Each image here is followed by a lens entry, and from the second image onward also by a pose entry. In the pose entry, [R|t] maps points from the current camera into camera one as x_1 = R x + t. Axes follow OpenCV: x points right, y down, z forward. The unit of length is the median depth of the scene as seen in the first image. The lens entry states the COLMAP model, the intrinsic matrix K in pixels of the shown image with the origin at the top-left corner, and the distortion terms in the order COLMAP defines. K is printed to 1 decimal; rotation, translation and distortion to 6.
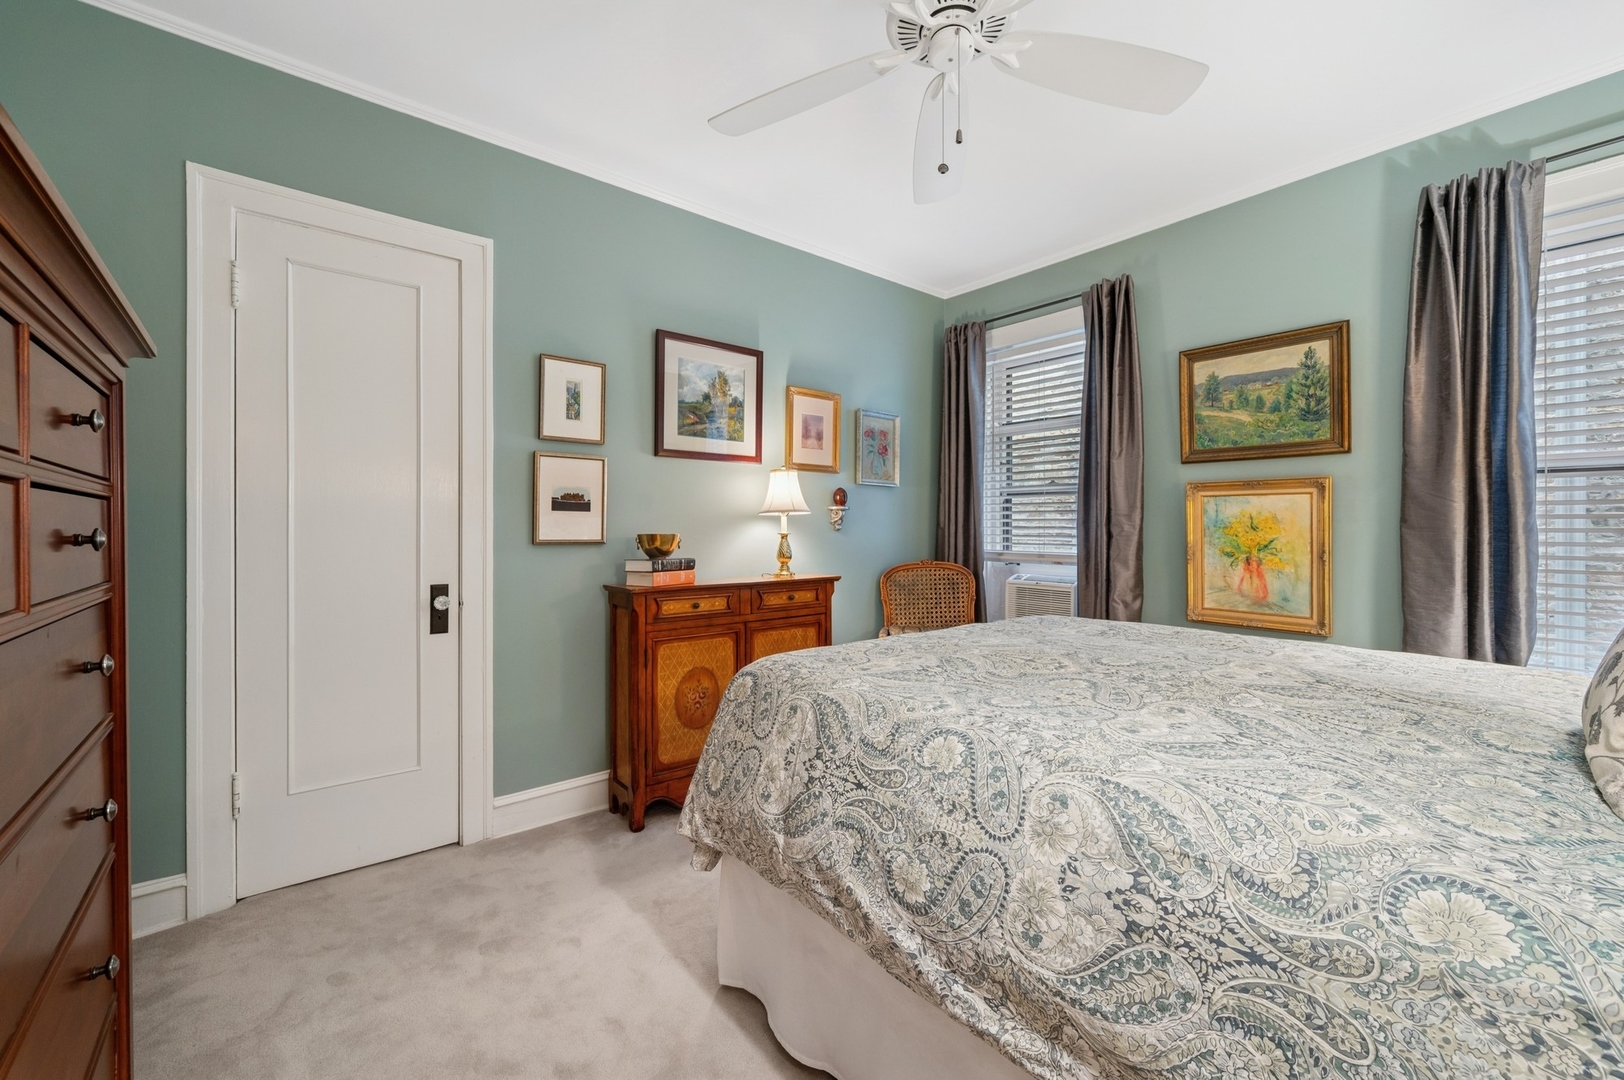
lens RADIAL K [[640.6, 0, 815.5], [0, 640.6, 535.6], [0, 0, 1]] dist [-0.026261, -0.000031]
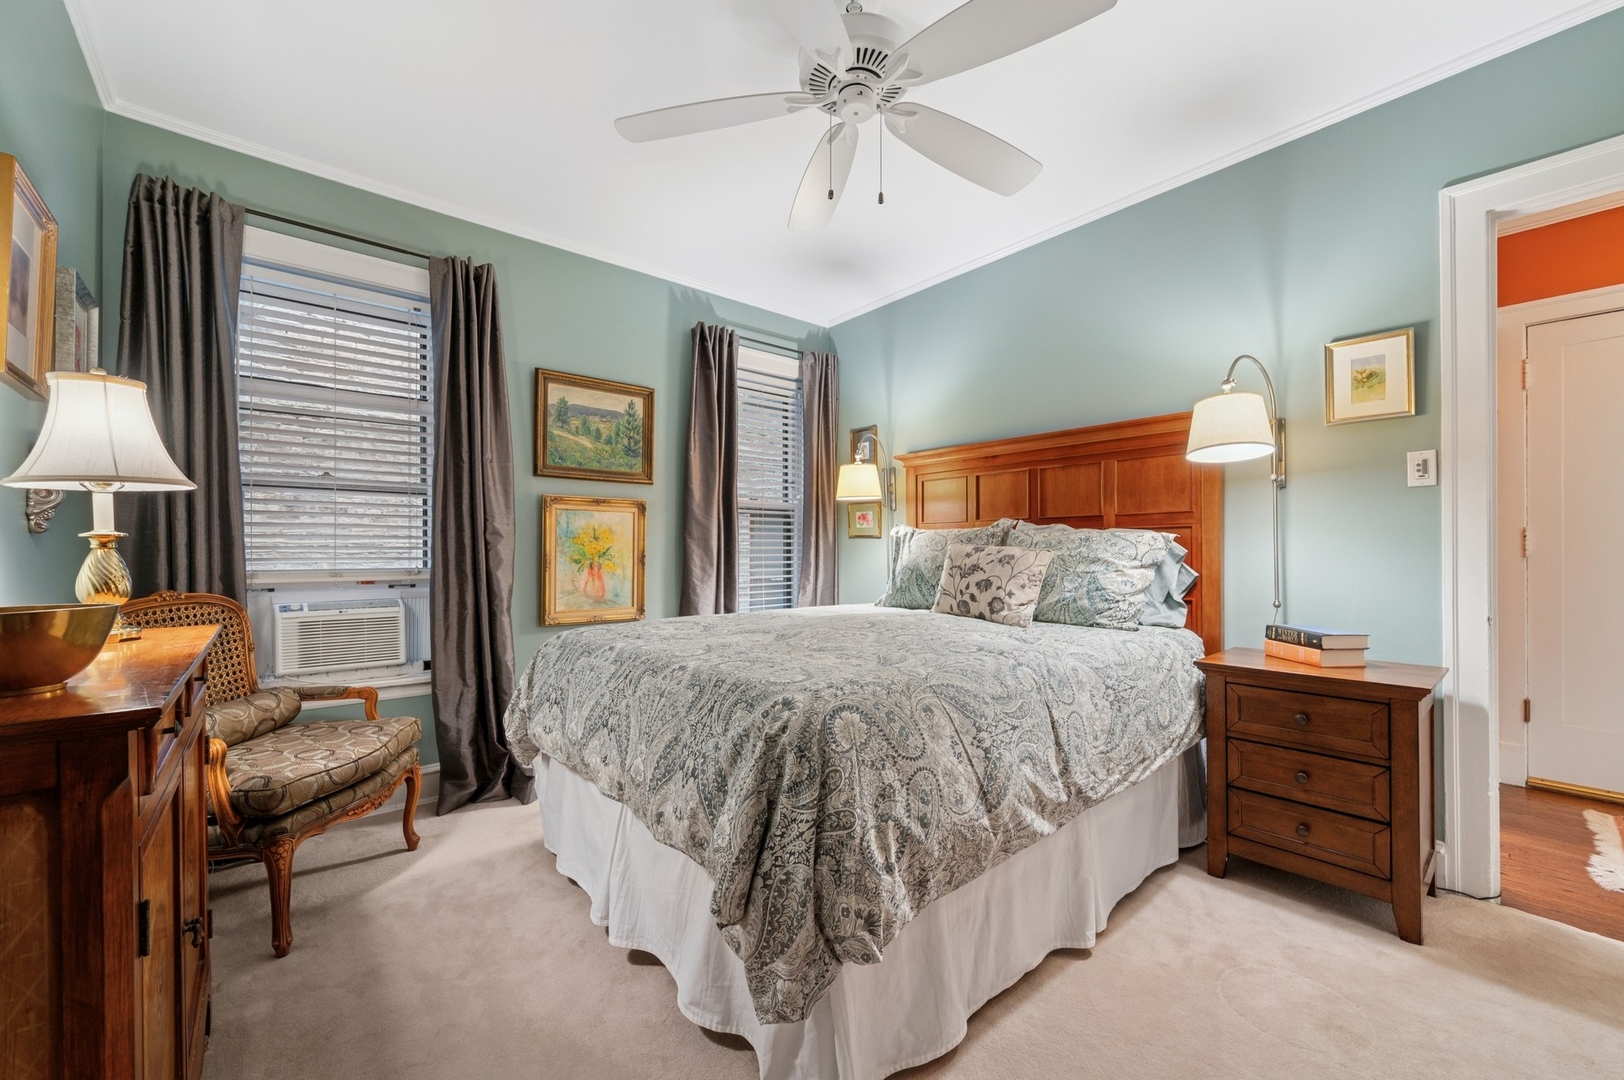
lens RADIAL K [[647.0, 0, 817.0], [0, 647.0, 539.1], [0, 0, 1]] dist [-0.000571, -0.000065]
pose [[-0.031213, 0.012966, 0.999429, -0.538382], [0.012289, 0.999845, -0.012588, 0.010032], [-0.999437, 0.011889, -0.031368, 0.628644]]
